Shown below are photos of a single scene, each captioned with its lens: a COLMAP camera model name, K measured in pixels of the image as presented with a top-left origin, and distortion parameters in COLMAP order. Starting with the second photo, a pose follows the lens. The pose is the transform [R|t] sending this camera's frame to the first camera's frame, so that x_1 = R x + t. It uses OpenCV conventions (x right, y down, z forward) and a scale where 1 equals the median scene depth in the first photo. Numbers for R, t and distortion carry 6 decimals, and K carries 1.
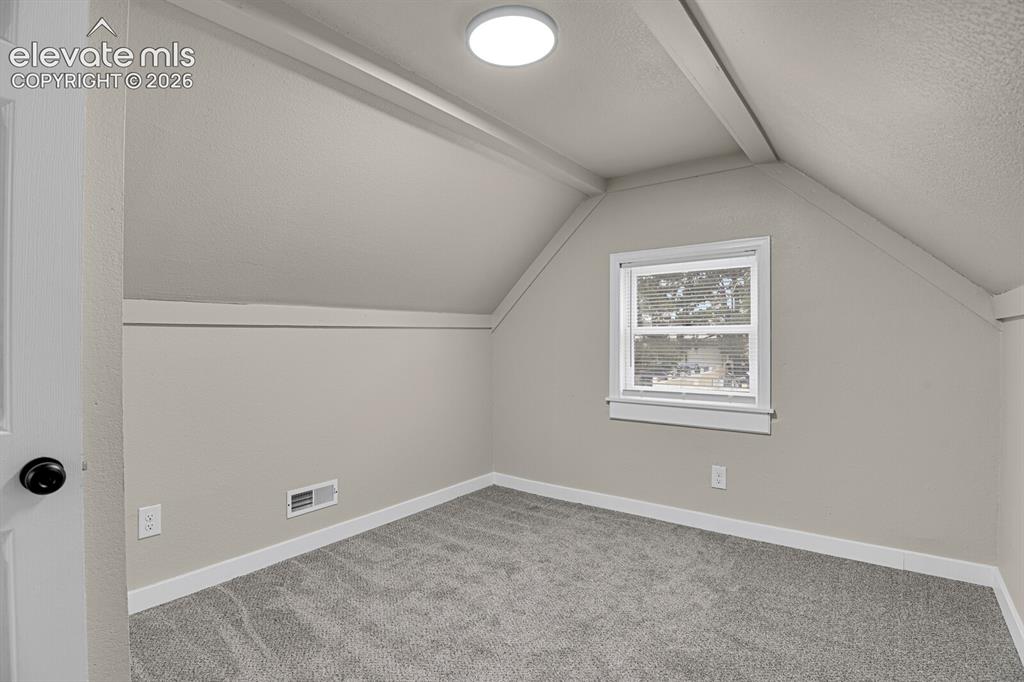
lens RADIAL K [[498.4, 0, 518.2], [0, 498.4, 341.2], [0, 0, 1]] dist [-0.020772, -0.007590]
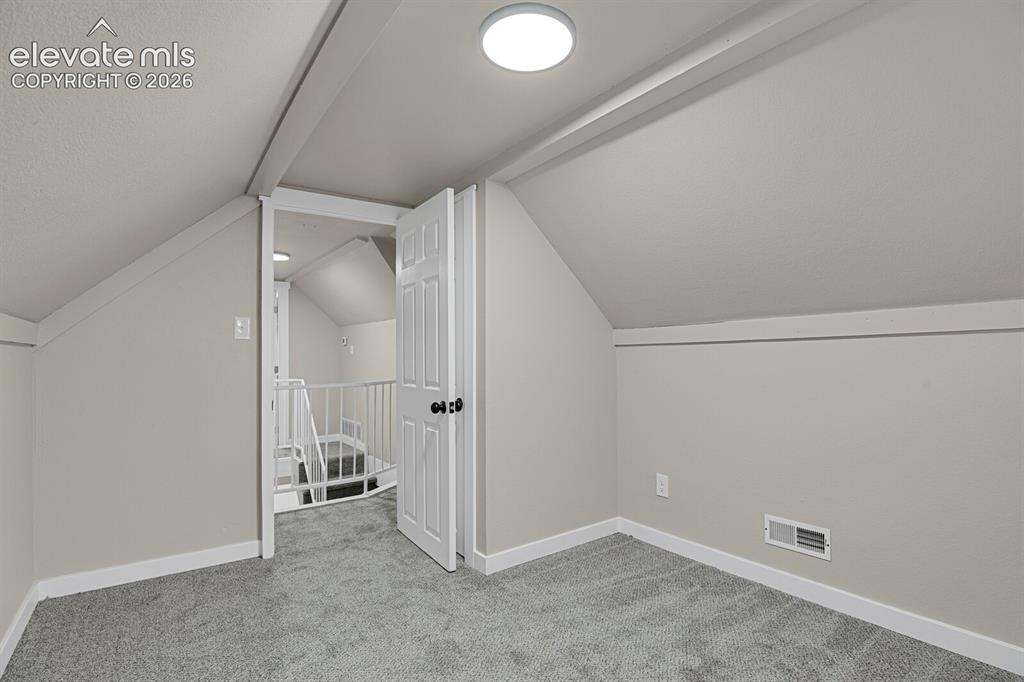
lens RADIAL K [[498.4, 0, 518.2], [0, 498.4, 341.2], [0, 0, 1]] dist [-0.020772, -0.007590]
pose [[-0.293363, -0.029541, -0.955545, 0.715681], [0.004411, 0.999470, -0.032253, 0.000865], [0.955991, -0.013677, -0.293077, 1.008636]]
